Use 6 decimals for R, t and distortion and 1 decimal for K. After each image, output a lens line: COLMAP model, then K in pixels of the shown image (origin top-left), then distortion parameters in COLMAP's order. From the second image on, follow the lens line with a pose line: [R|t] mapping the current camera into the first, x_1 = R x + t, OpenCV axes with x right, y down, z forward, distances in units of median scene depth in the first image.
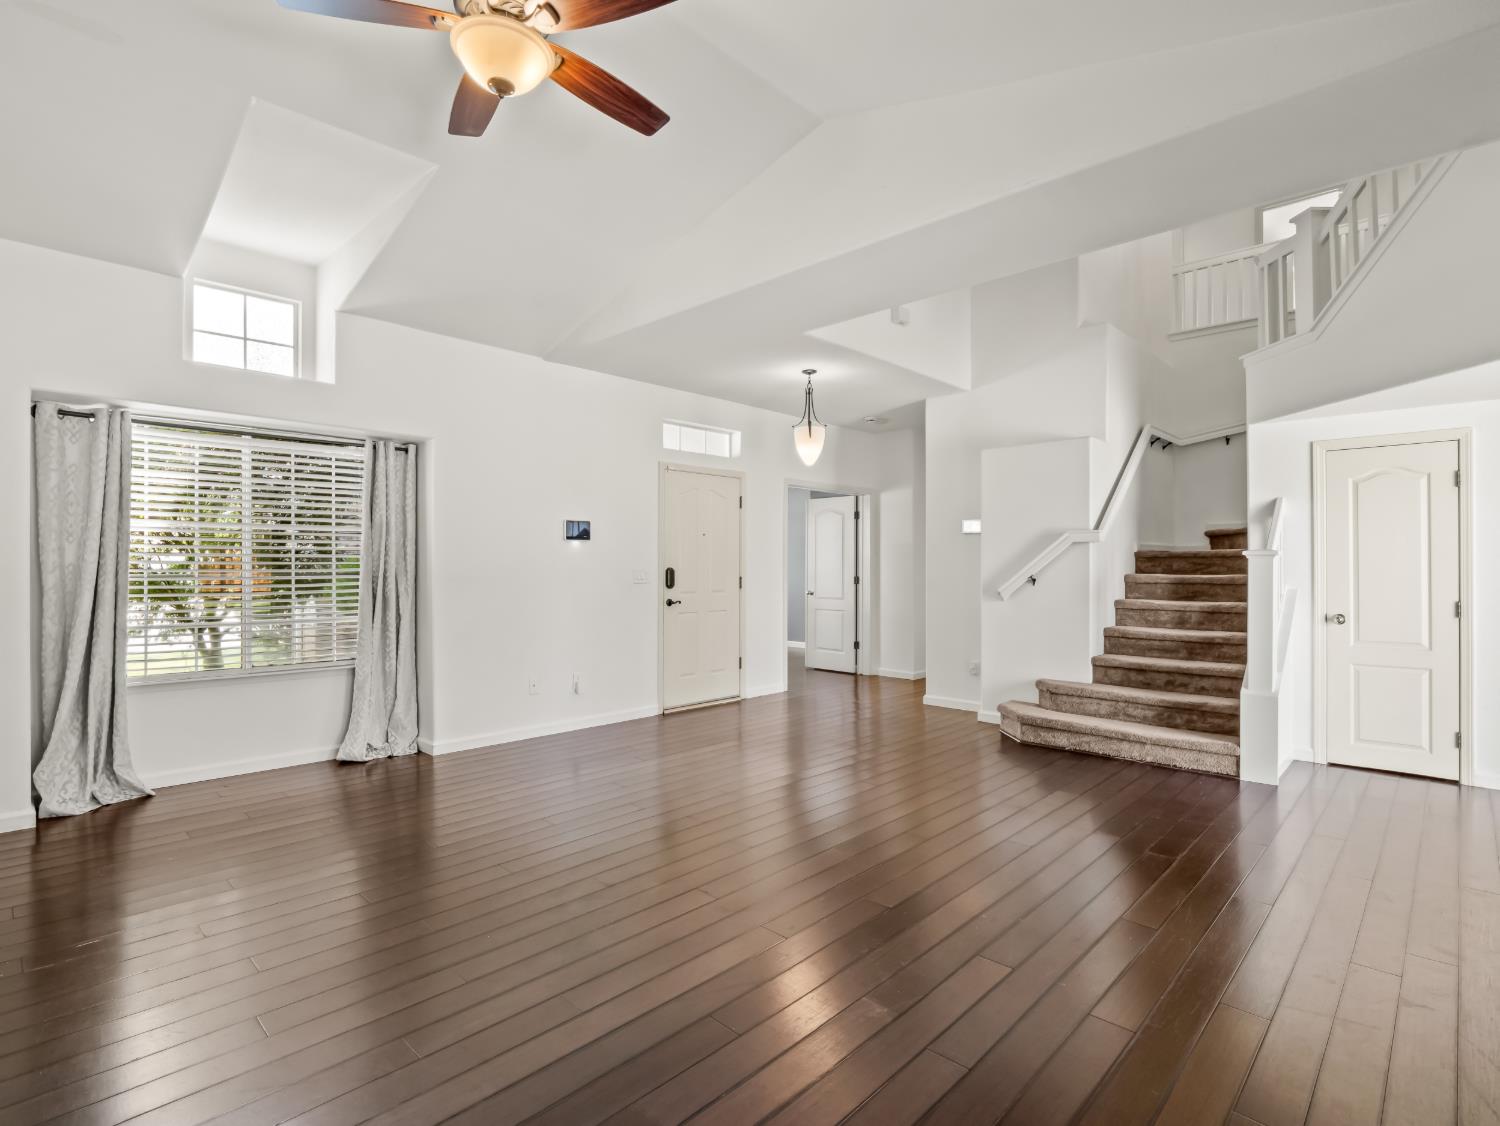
lens RADIAL K [[772.4, 0, 736.5], [0, 772.4, 555.2], [0, 0, 1]] dist [-0.001155, -0.000477]
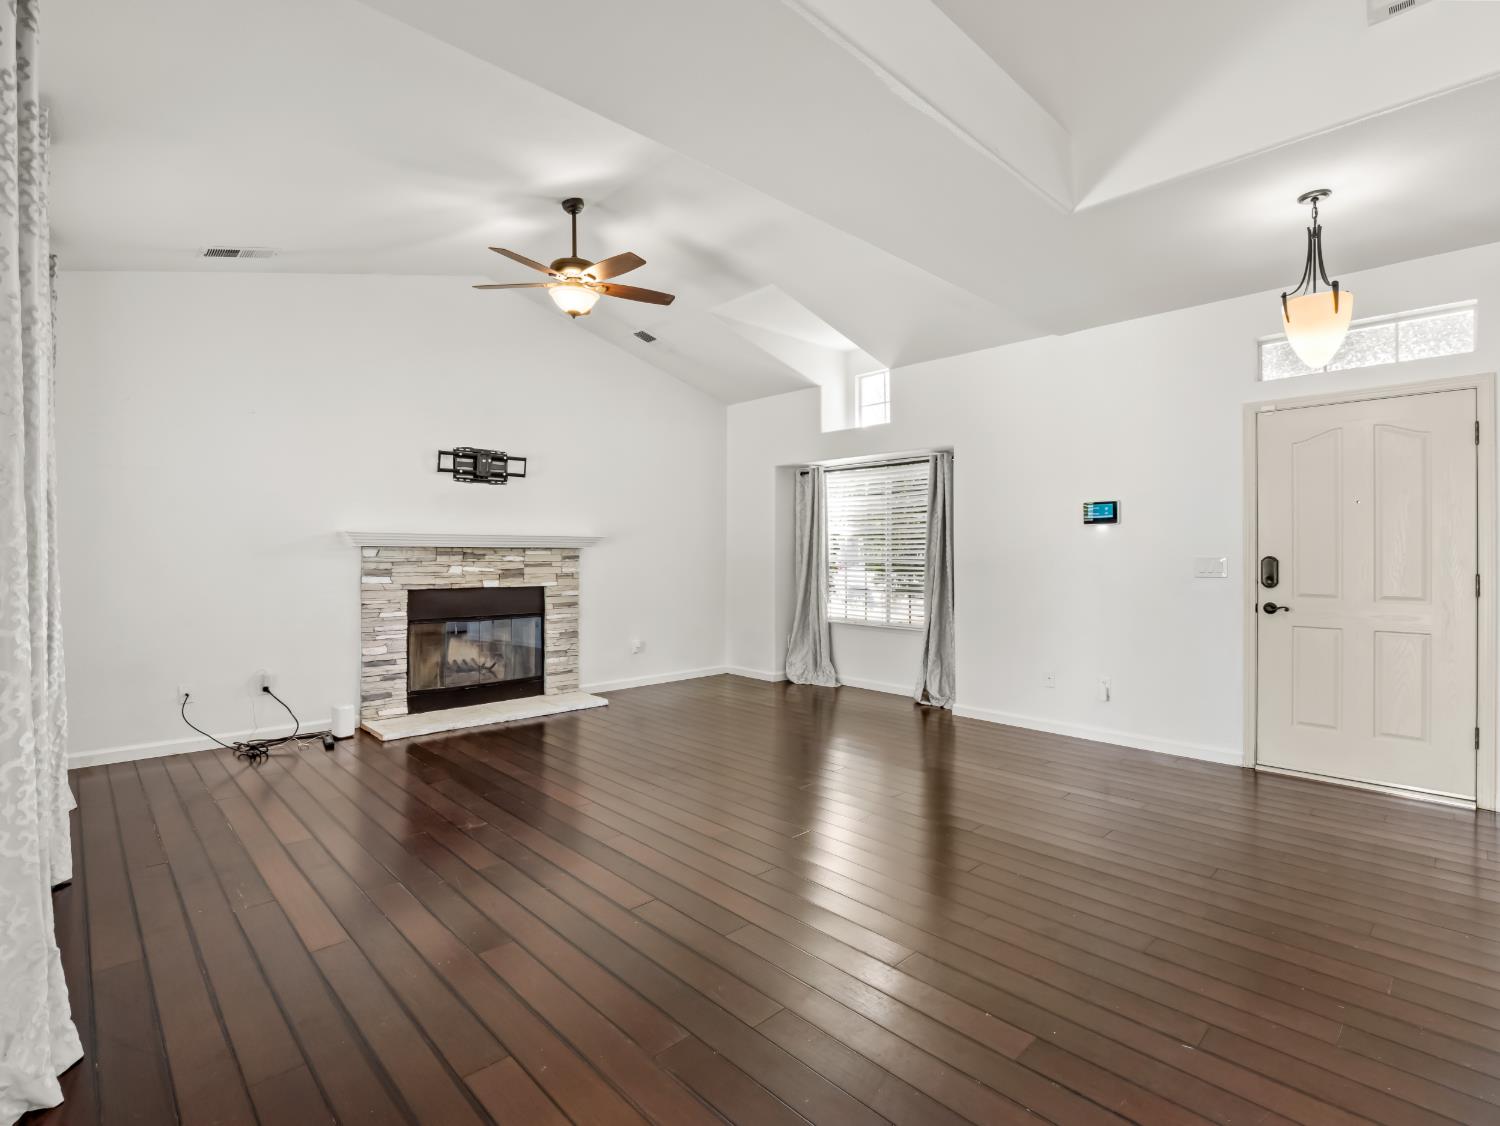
lens RADIAL K [[723.9, 0, 747.9], [0, 723.9, 553.5], [0, 0, 1]] dist [-0.015367, -0.002003]
pose [[-0.051274, -0.004092, -0.998676, 0.627592], [0.009730, 0.999942, -0.004597, 0.013116], [0.998637, -0.009953, -0.051231, 0.637747]]
